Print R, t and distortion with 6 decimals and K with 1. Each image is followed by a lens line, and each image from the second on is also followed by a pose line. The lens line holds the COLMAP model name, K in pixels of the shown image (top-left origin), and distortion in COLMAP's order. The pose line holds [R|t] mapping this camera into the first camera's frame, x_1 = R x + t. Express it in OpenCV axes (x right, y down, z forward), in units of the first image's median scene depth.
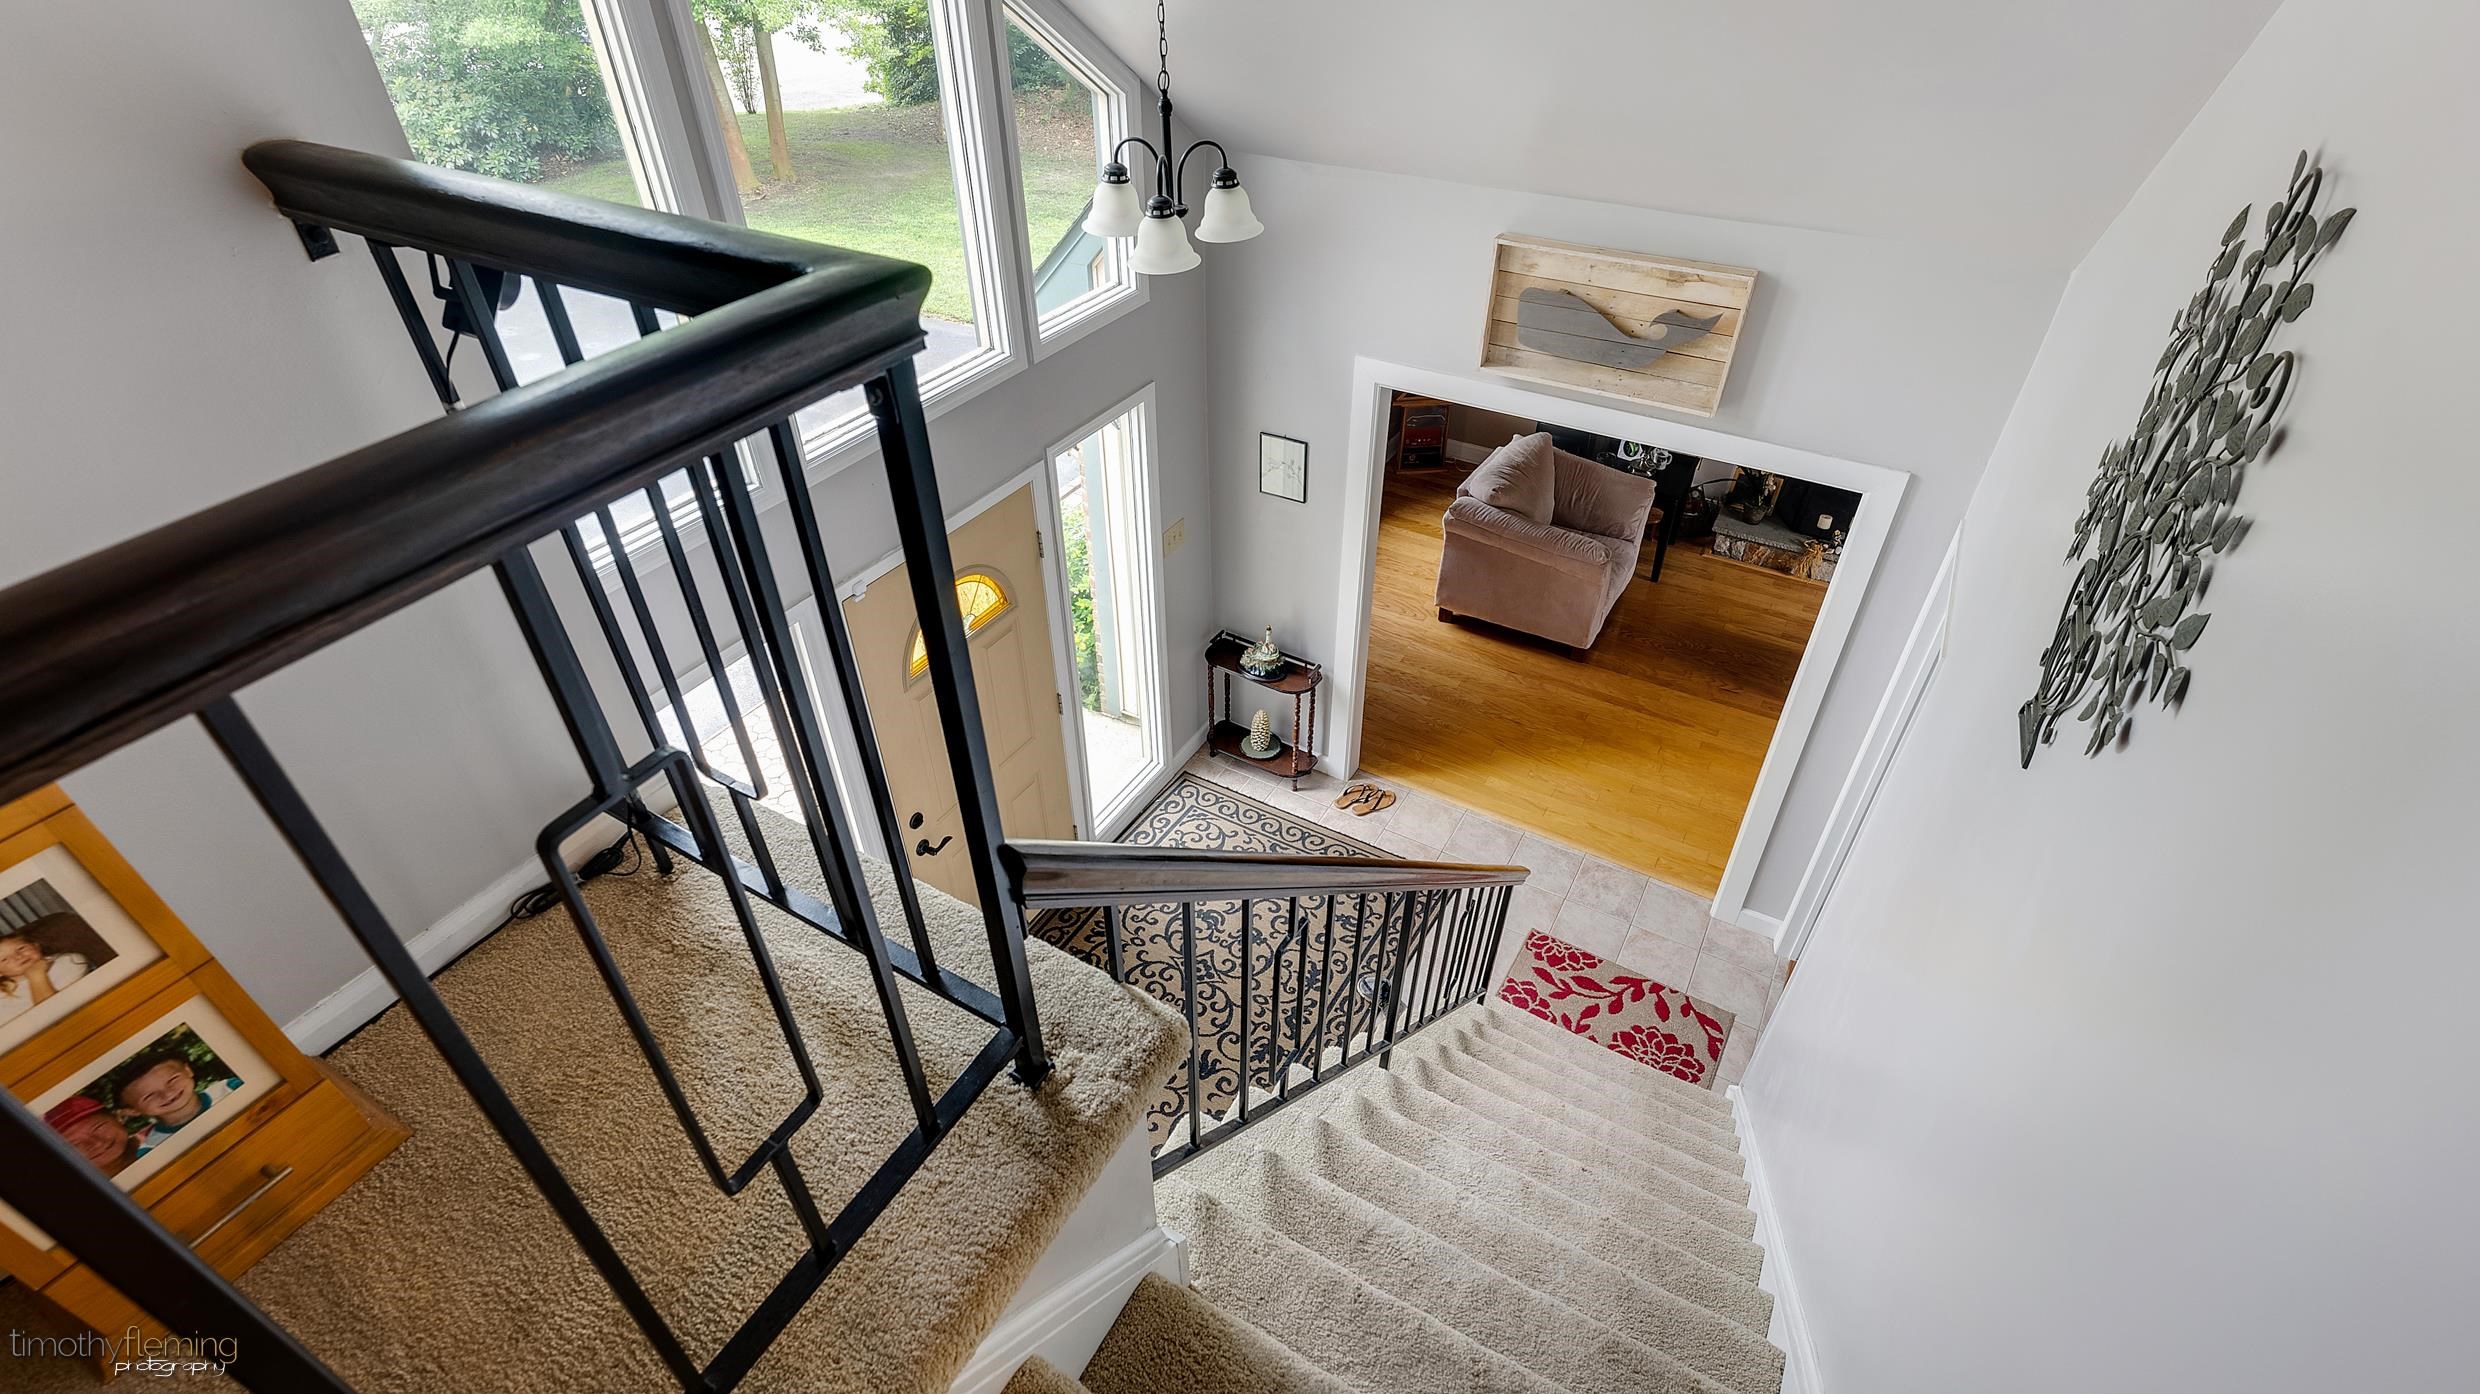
lens RADIAL K [[1146.7, 0, 1235.0], [0, 1146.7, 698.0], [0, 0, 1]] dist [-0.000221, -0.000035]
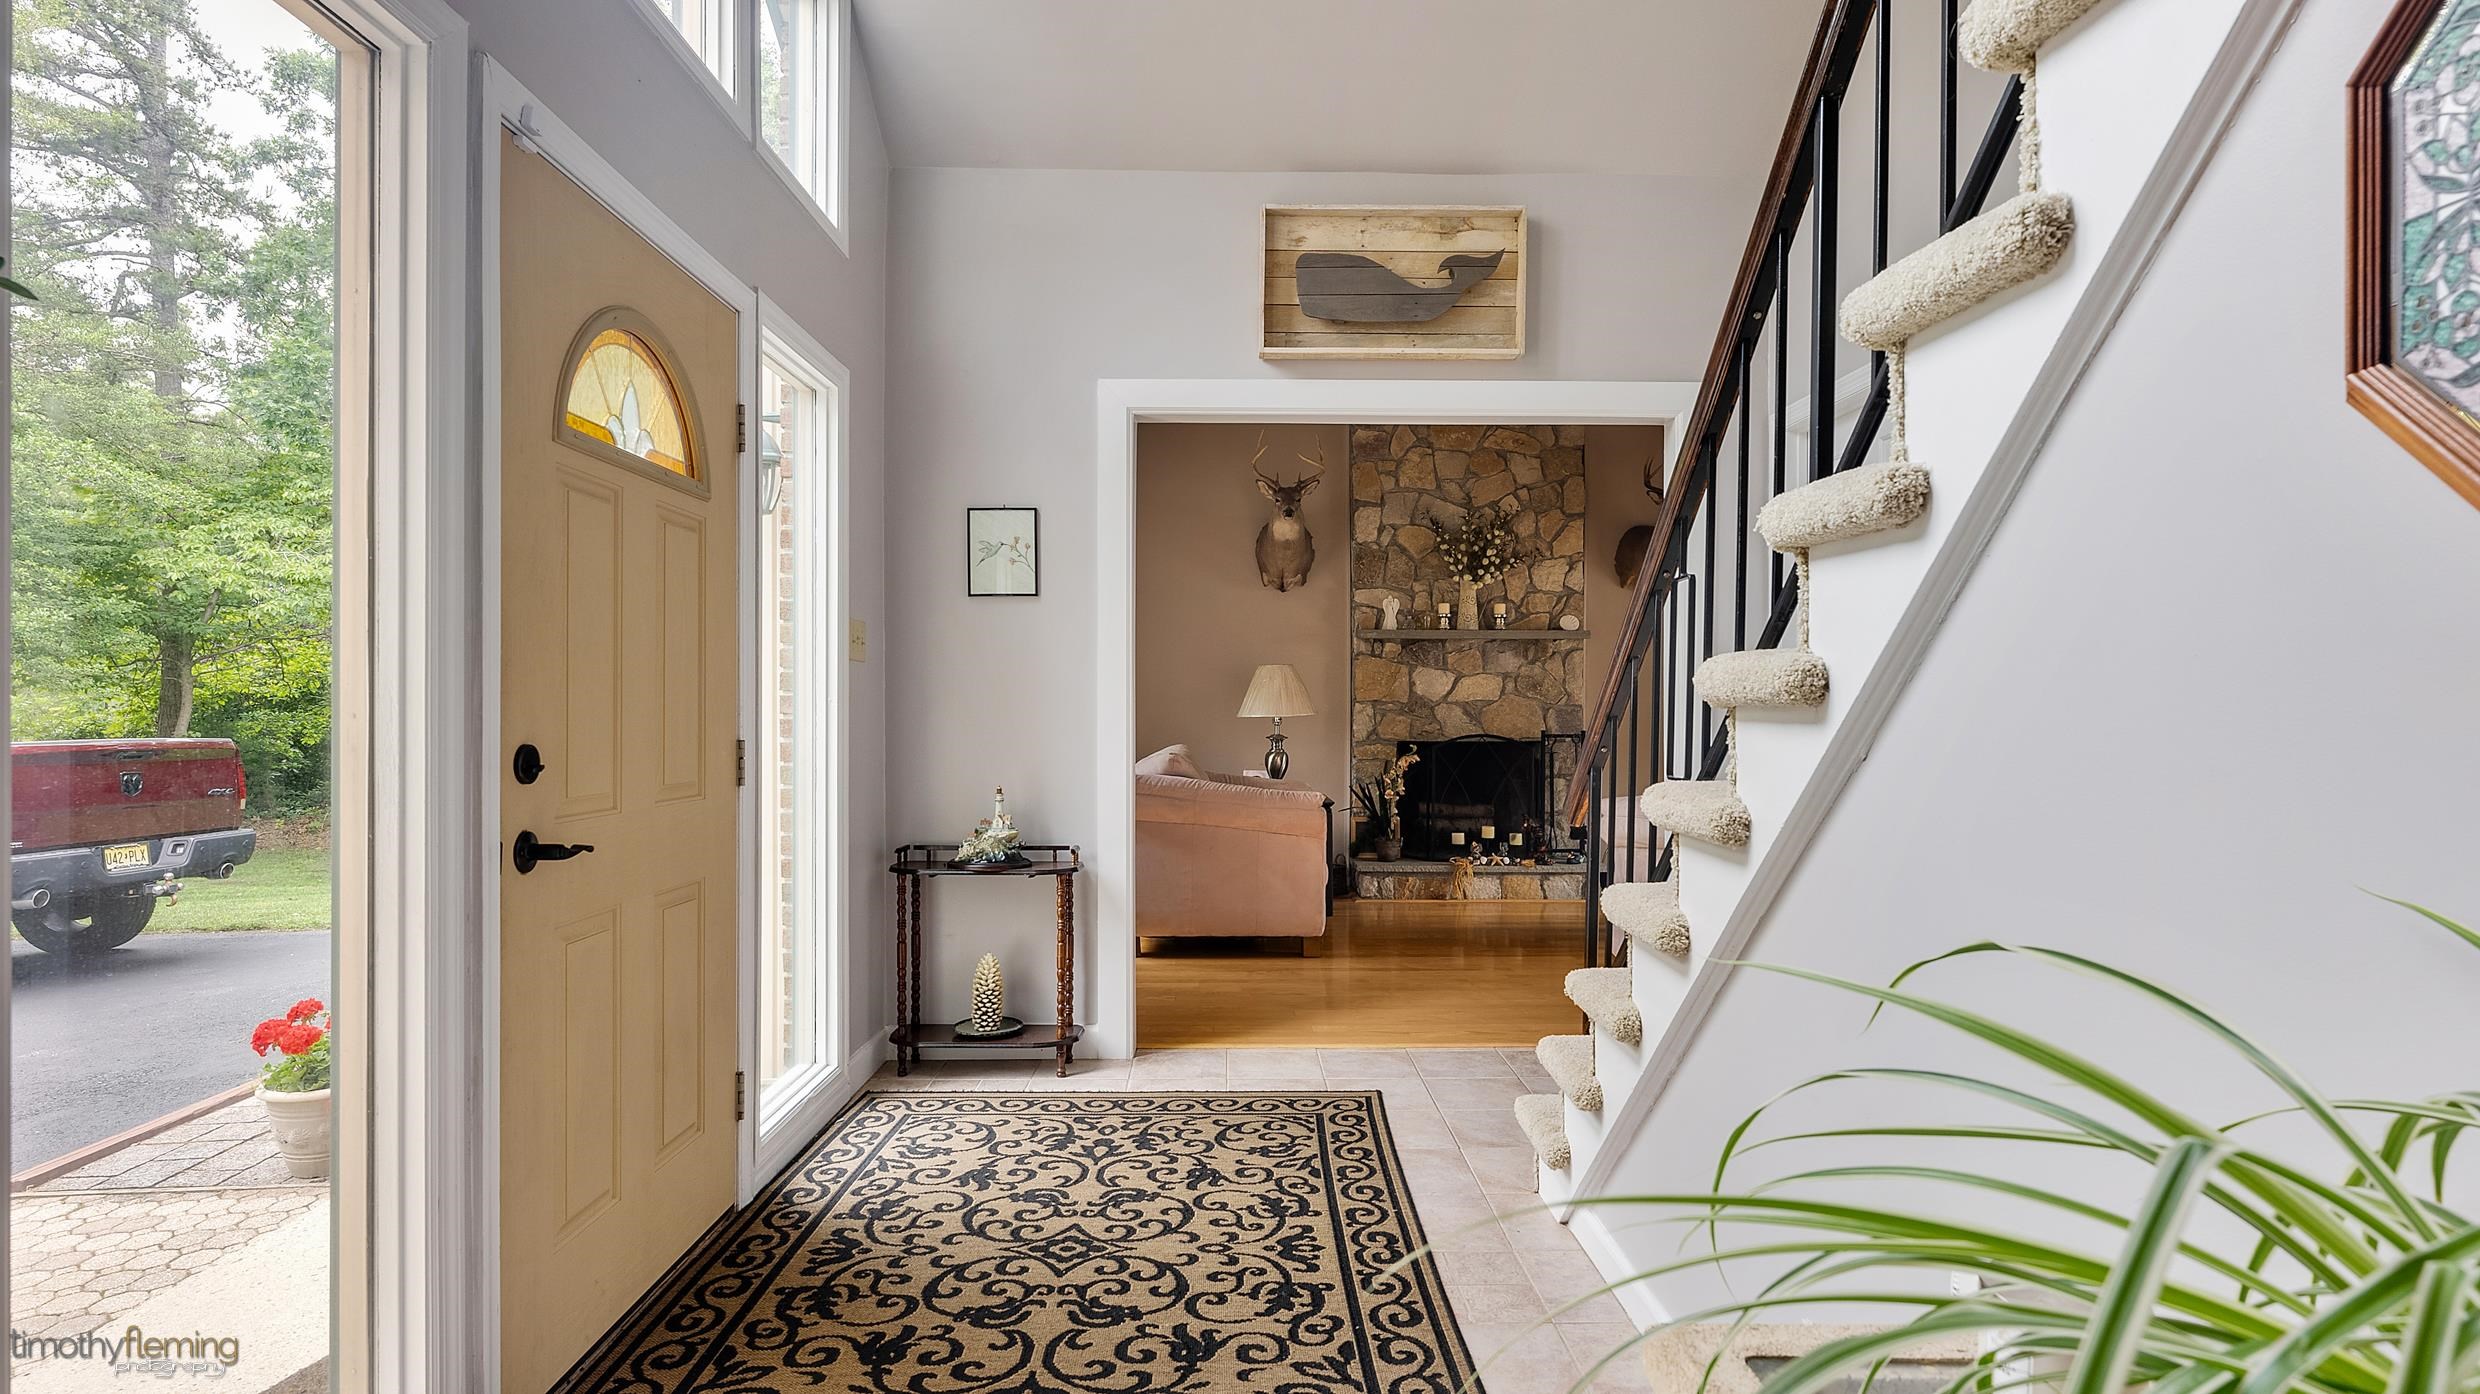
lens RADIAL K [[1214.5, 0, 1245.9], [0, 1214.5, 707.2], [0, 0, 1]] dist [0.003028, 0.000135]
pose [[0.854527, 0.005797, 0.519375, -0.255076], [0.319022, 0.783239, -0.533630, 0.382296], [-0.409888, 0.621693, 0.667450, 0.511591]]
